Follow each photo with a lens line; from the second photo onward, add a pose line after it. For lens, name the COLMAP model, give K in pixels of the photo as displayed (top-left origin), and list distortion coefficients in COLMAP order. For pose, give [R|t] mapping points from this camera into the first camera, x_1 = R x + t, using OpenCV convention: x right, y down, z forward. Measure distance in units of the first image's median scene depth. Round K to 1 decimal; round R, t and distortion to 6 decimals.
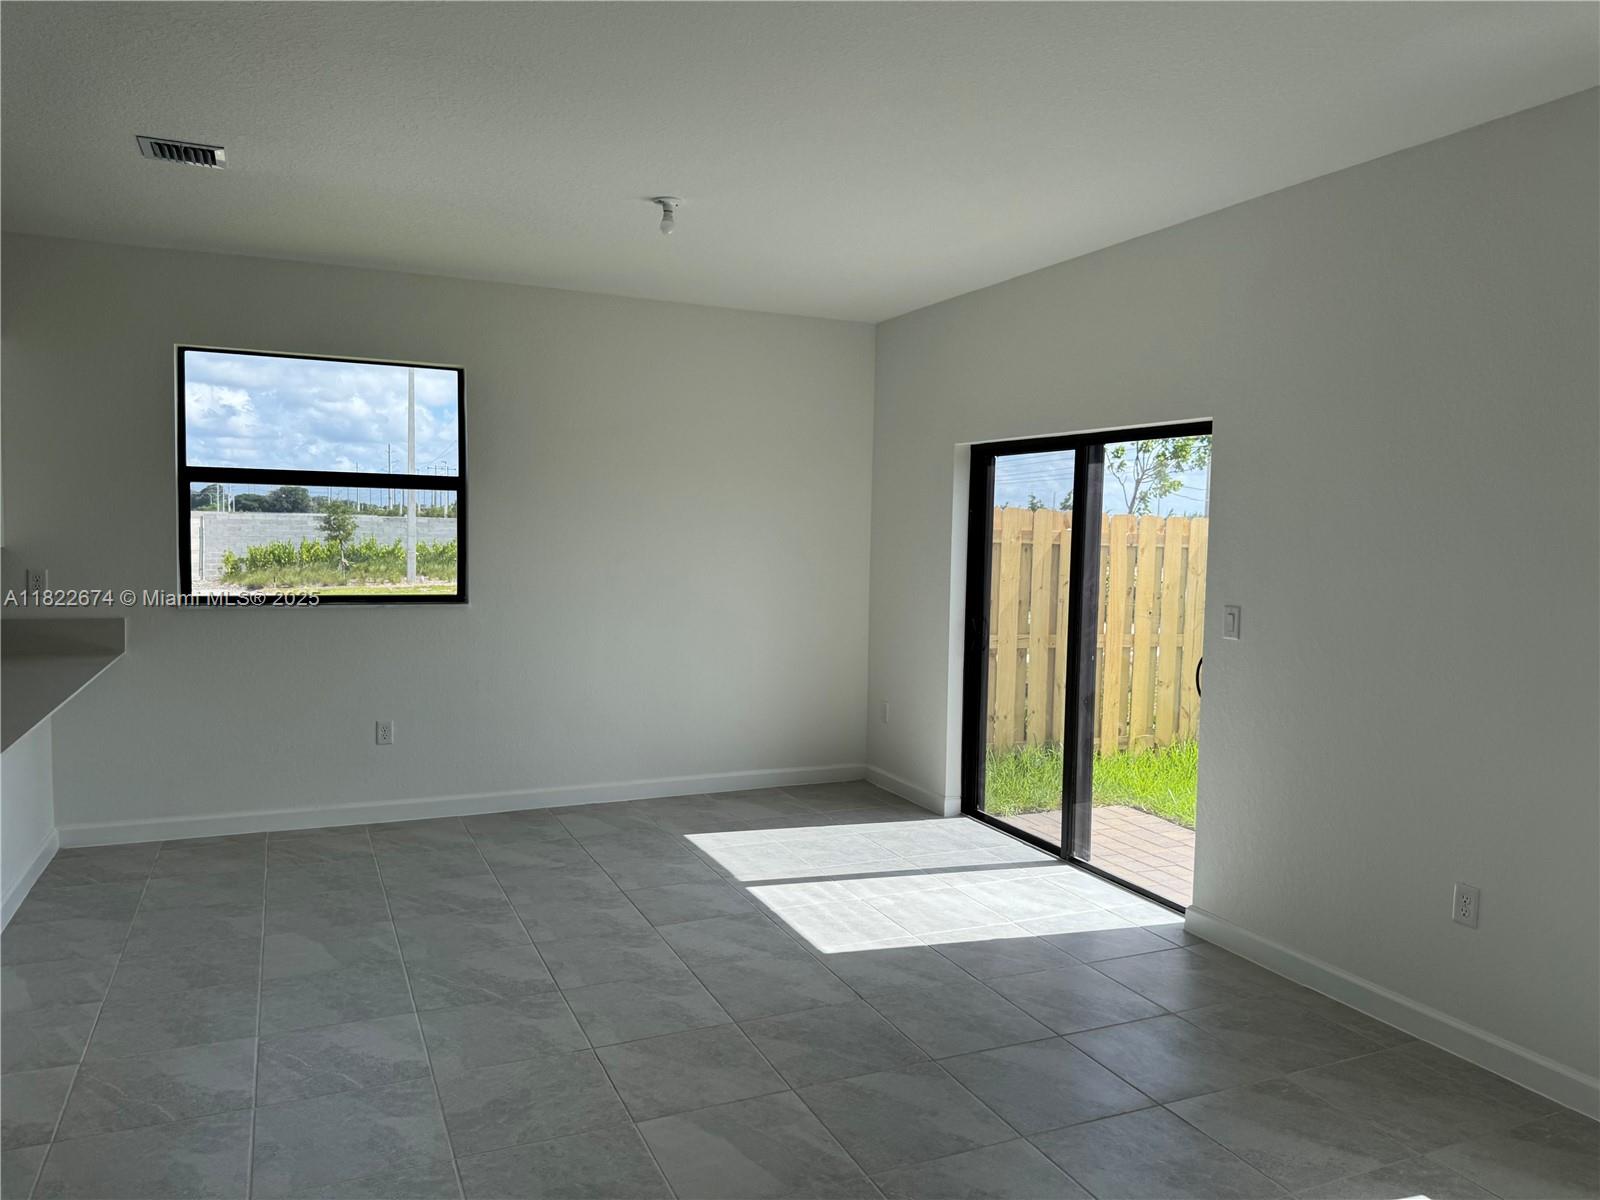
lens RADIAL K [[1119.1, 0, 812.7], [0, 1119.1, 554.1], [0, 0, 1]] dist [0.077718, -0.094419]
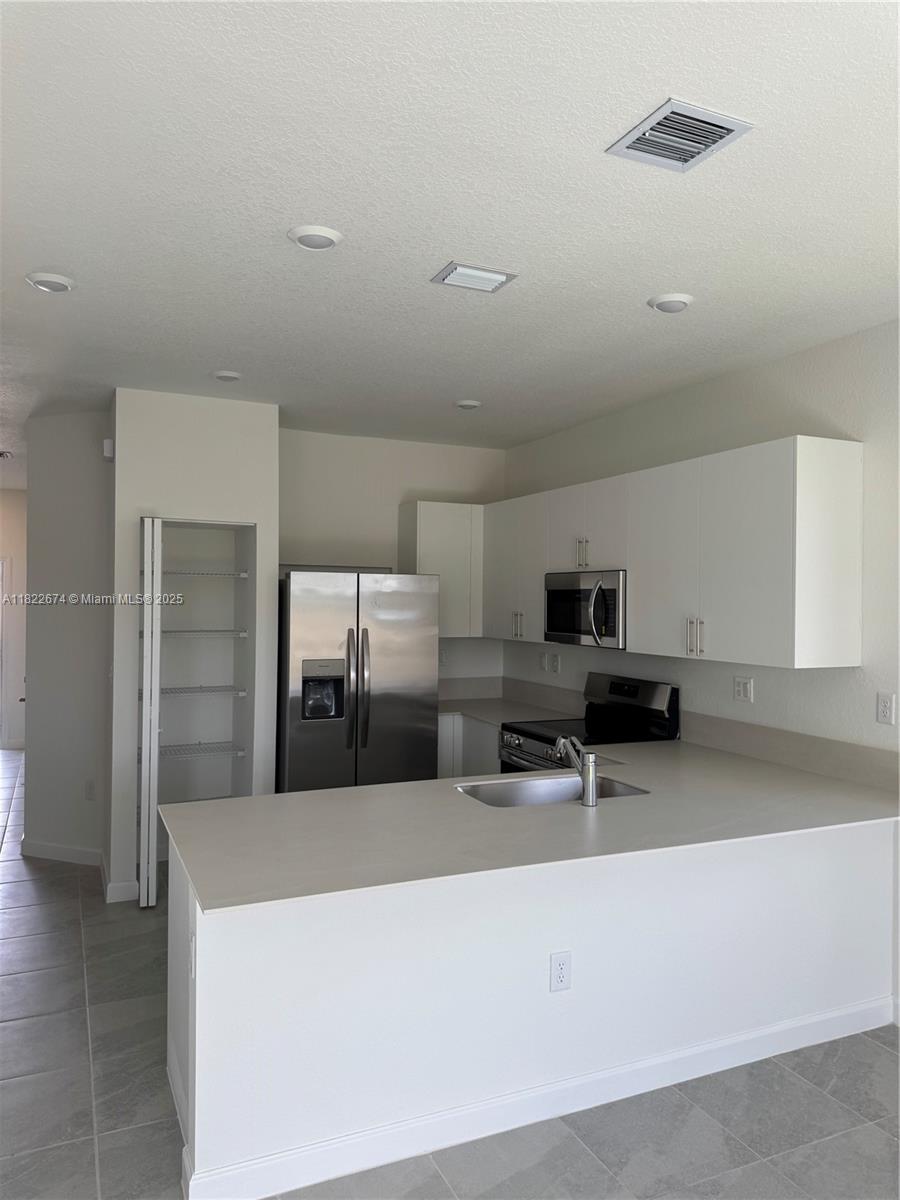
lens RADIAL K [[839.4, 0, 447.4], [0, 839.4, 601.2], [0, 0, 1]] dist [0.077718, -0.094419]
pose [[0.006540, -0.017241, -0.999830, -0.016731], [-0.041529, 0.998984, -0.017498, -0.035886], [0.999116, 0.041636, 0.005818, 0.697202]]
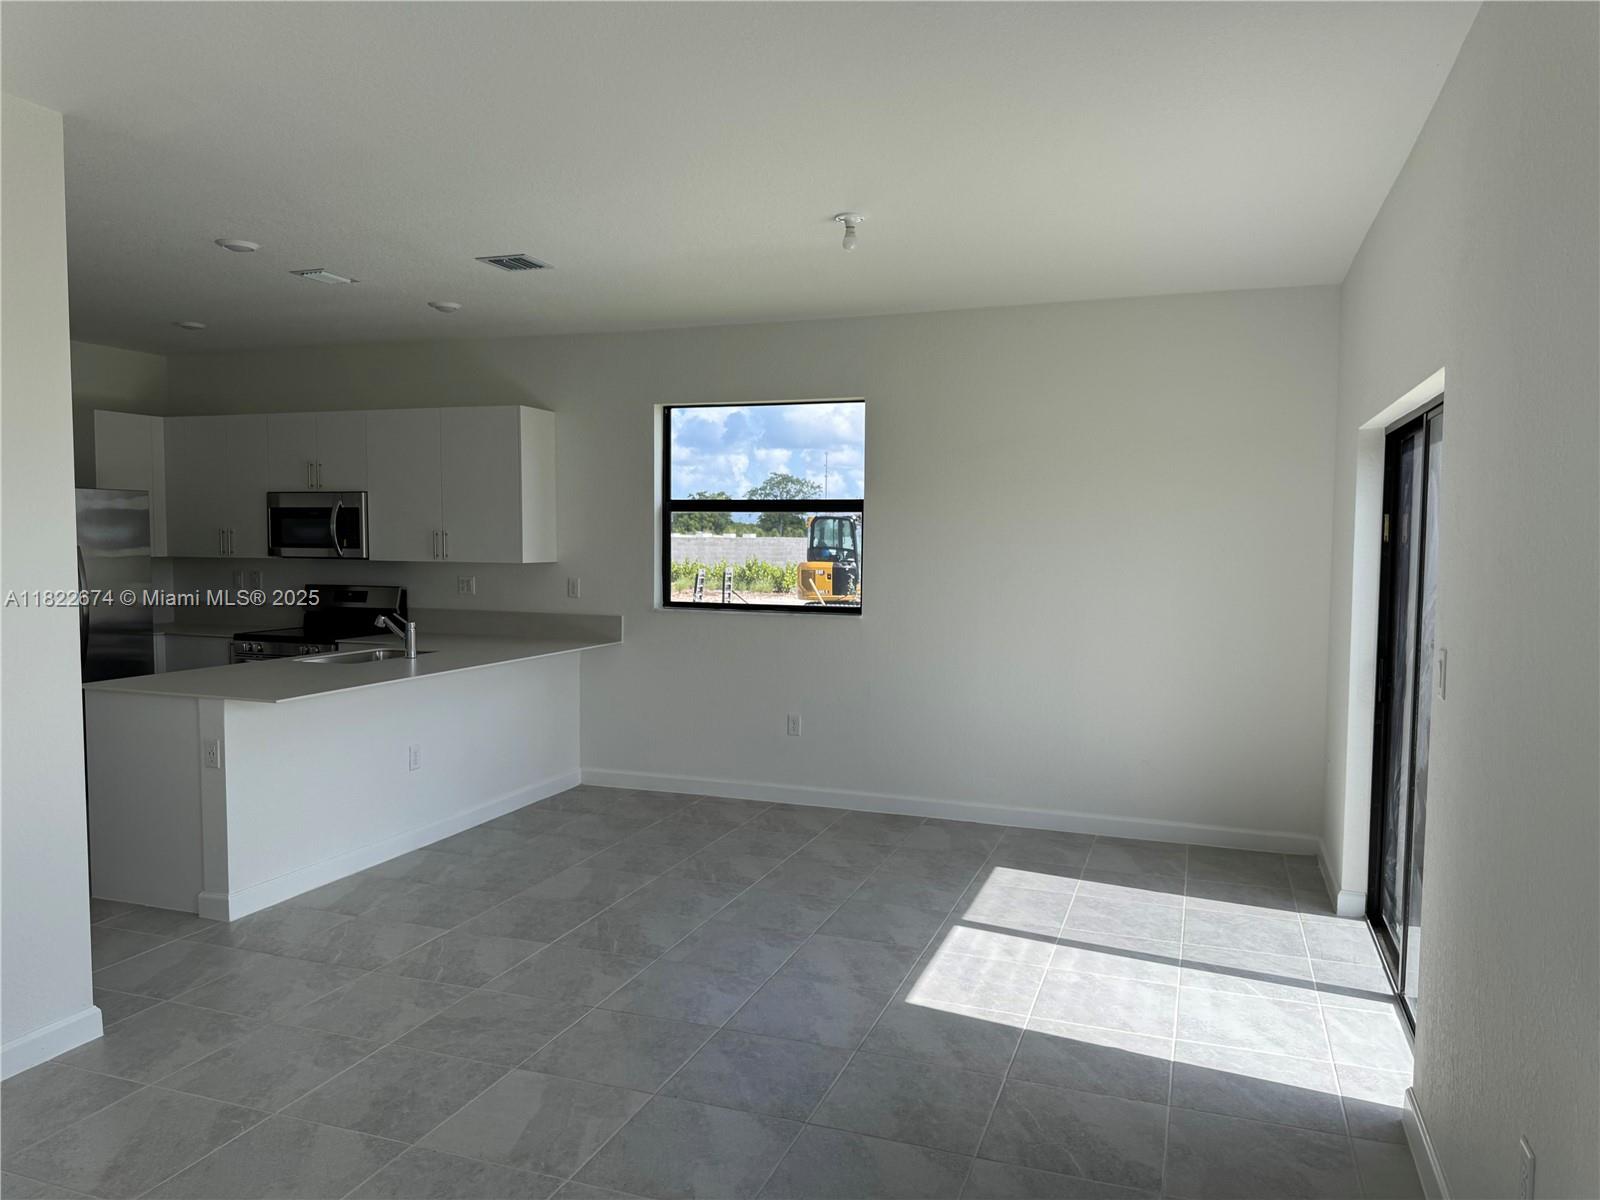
lens RADIAL K [[1119.1, 0, 797.2], [0, 1119.1, 571.3], [0, 0, 1]] dist [0.077718, -0.094419]
pose [[0.720646, 0.008216, -0.693255, 0.487953], [-0.012669, 0.999919, -0.001319, 0.004049], [0.693188, 0.009733, 0.720691, 0.225648]]
